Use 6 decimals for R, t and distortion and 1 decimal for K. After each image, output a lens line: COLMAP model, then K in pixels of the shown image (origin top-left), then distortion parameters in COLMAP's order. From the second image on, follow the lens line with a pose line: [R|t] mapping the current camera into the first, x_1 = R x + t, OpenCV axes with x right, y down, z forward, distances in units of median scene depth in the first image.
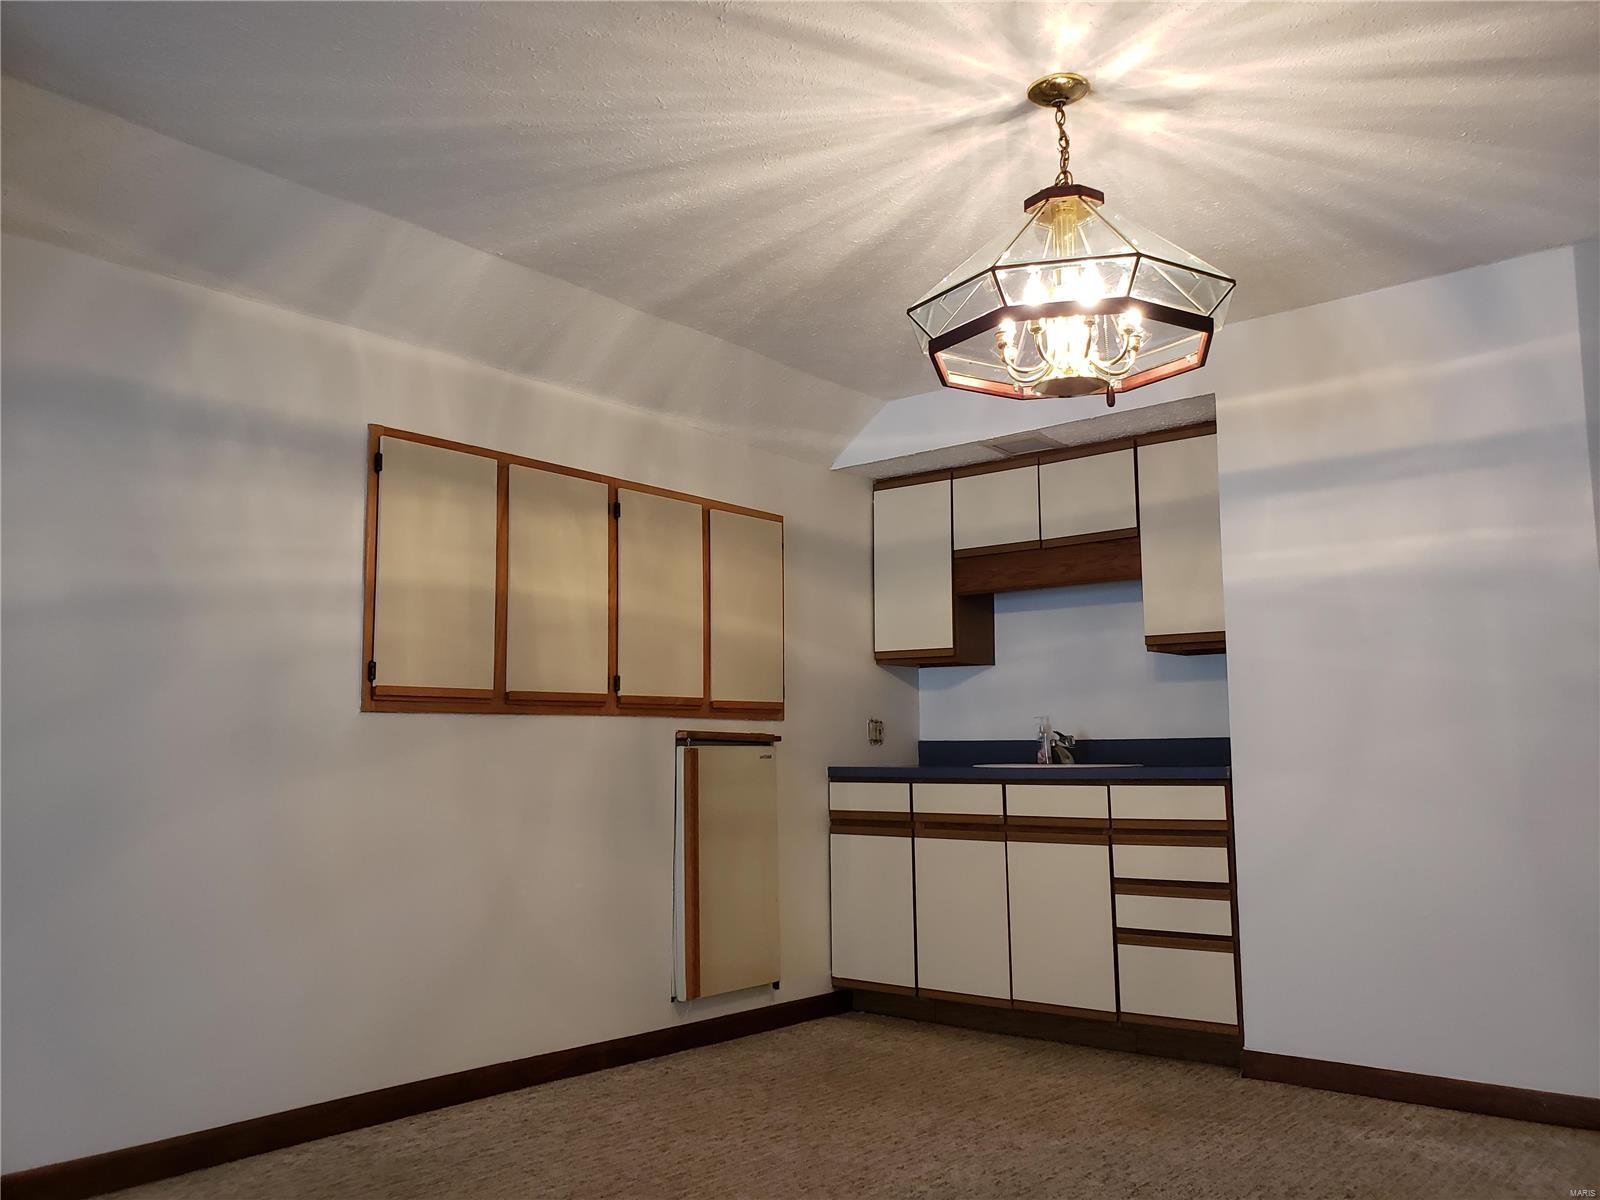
lens RADIAL K [[1274.8, 0, 794.4], [0, 1274.8, 573.8], [0, 0, 1]] dist [0.152411, -0.418527]
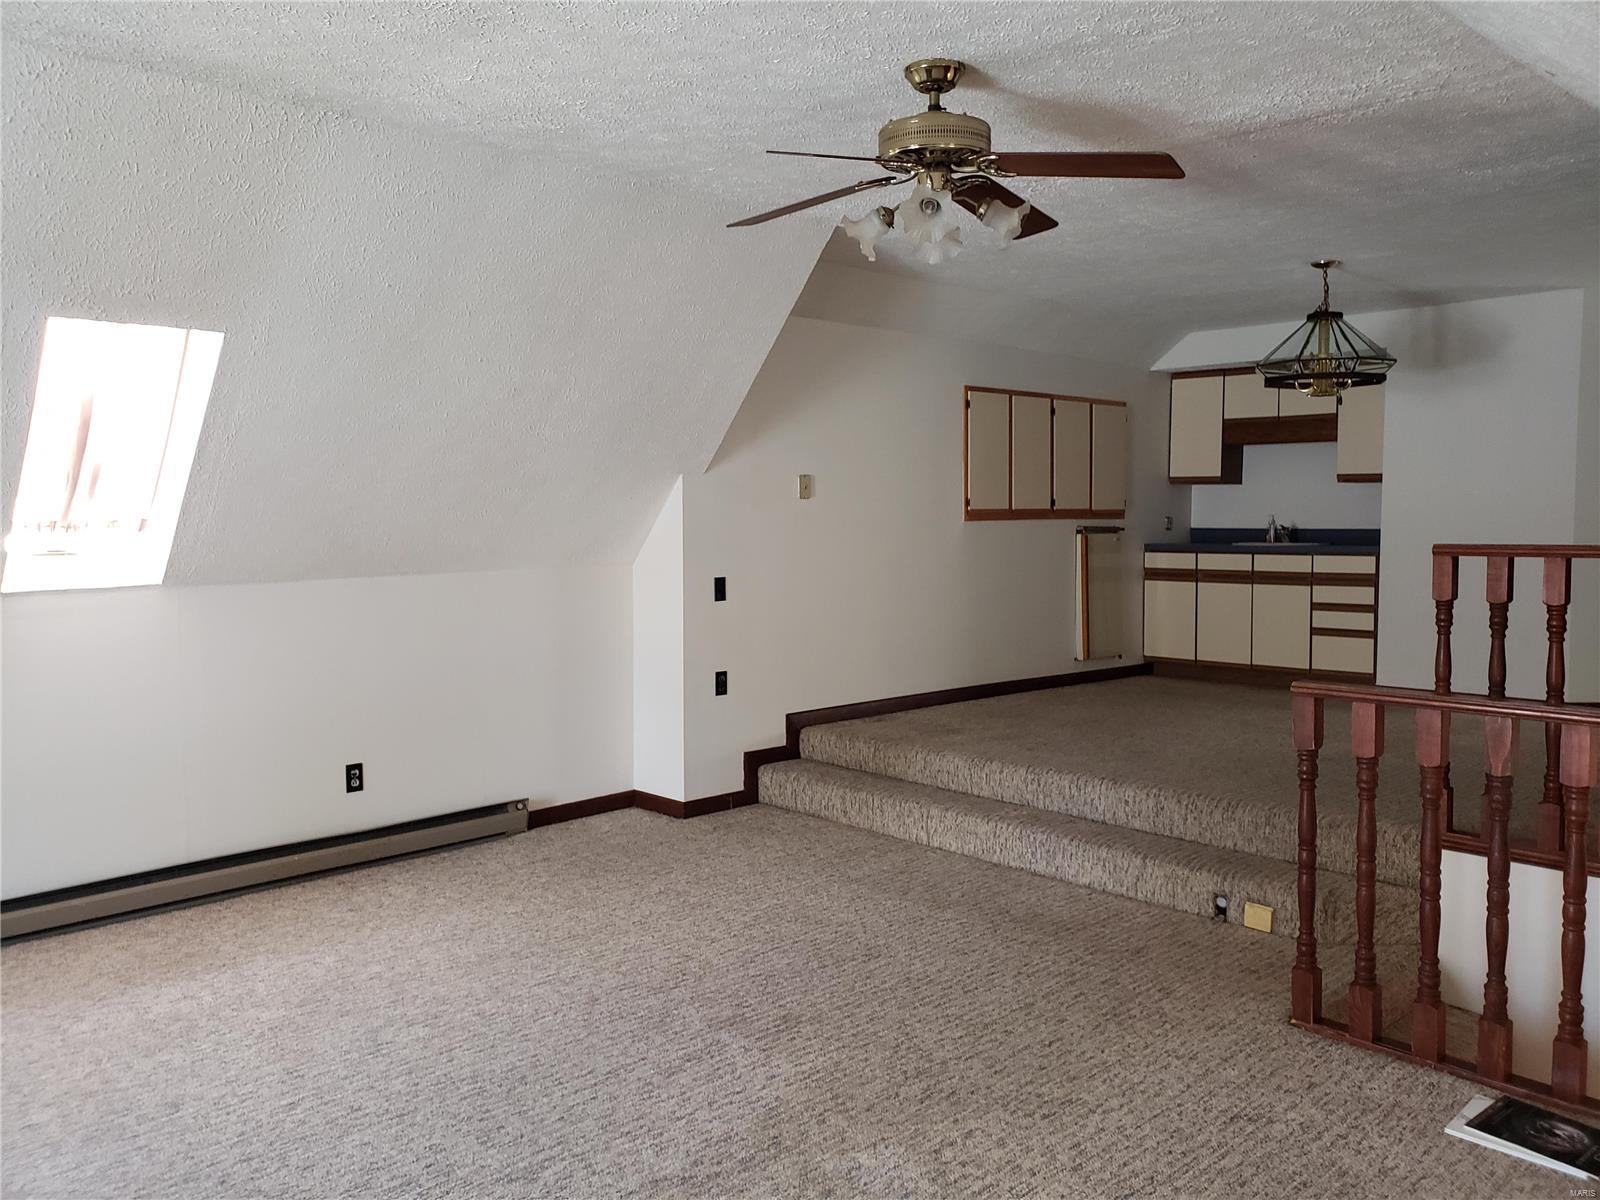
lens RADIAL K [[1247.6, 0, 801.4], [0, 1247.6, 581.9], [0, 0, 1]] dist [0.086340, -0.193406]
pose [[0.994039, 0.010813, -0.108490, -0.302456], [0.010772, 0.980460, 0.196422, -0.169755], [0.108494, -0.196420, 0.974499, -0.895131]]
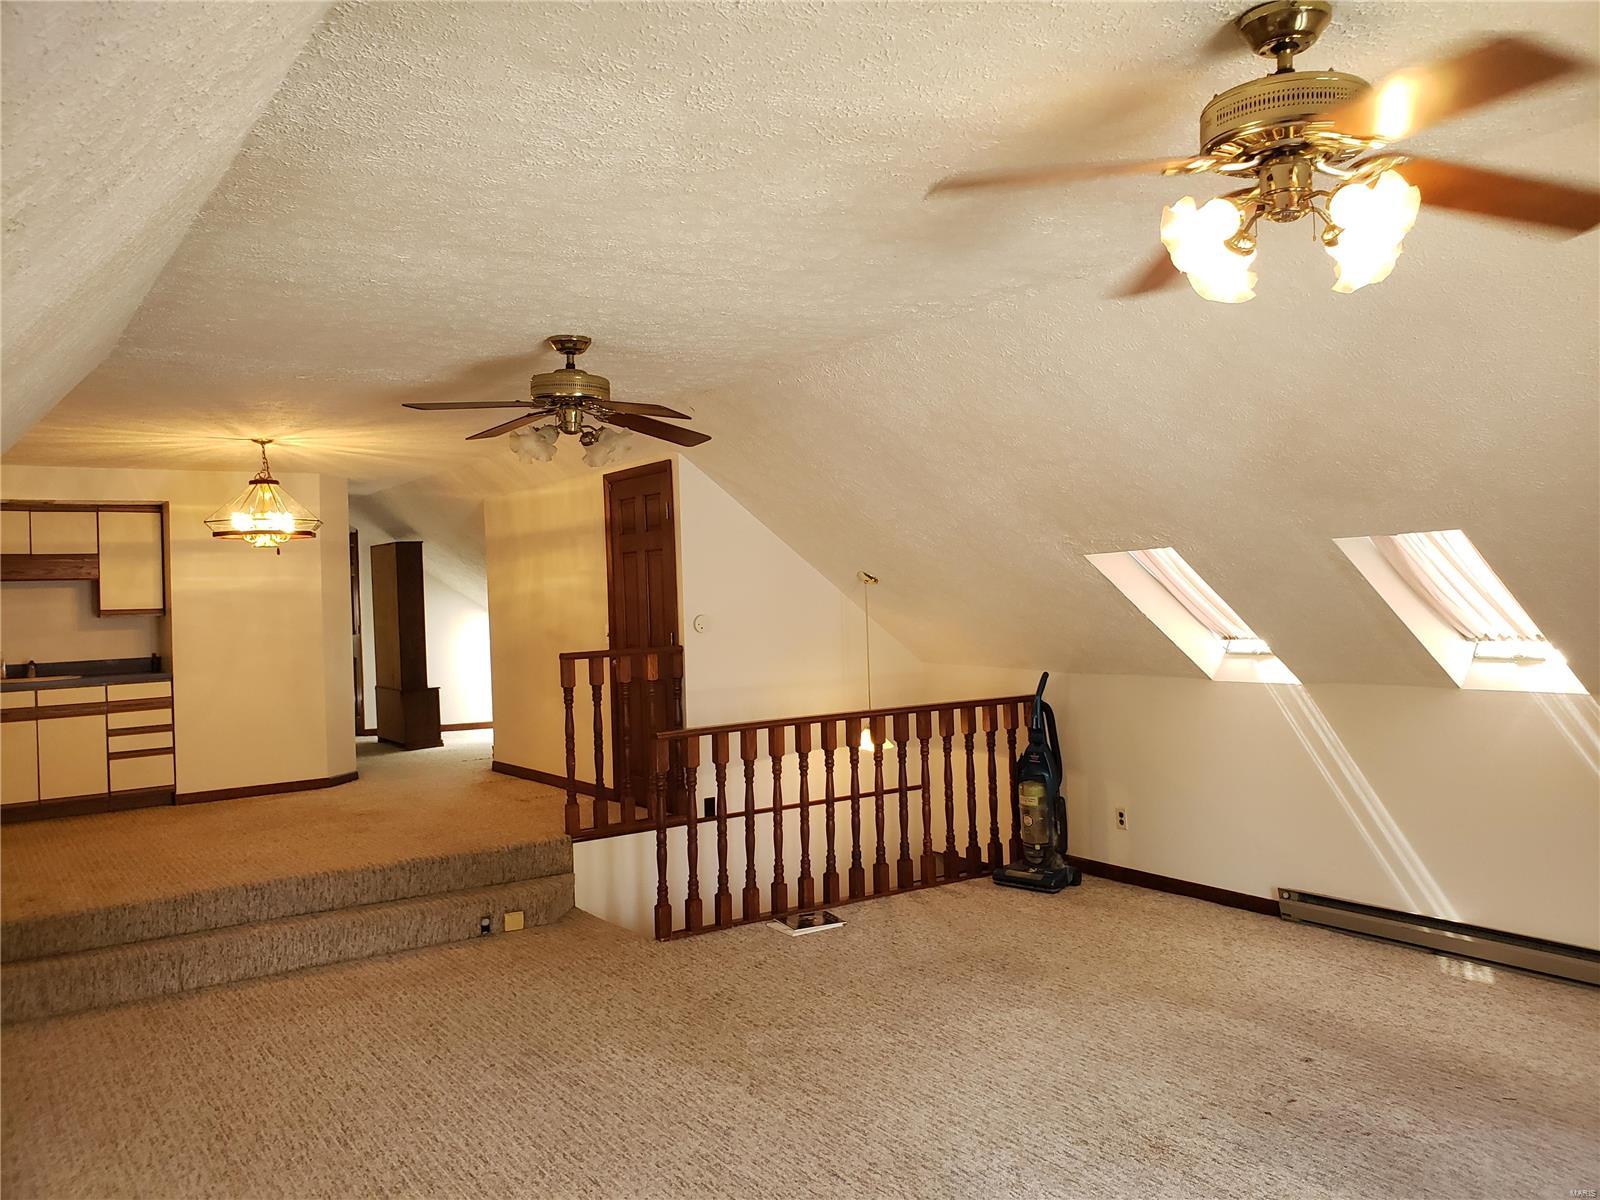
lens RADIAL K [[1255.2, 0, 806.3], [0, 1255.2, 599.0], [0, 0, 1]] dist [0.023713, 0.003881]
pose [[0.279332, -0.002756, 0.960191, -1.358244], [-0.102750, 0.994168, 0.032744, -0.151130], [-0.954681, -0.107806, 0.277420, -0.596778]]
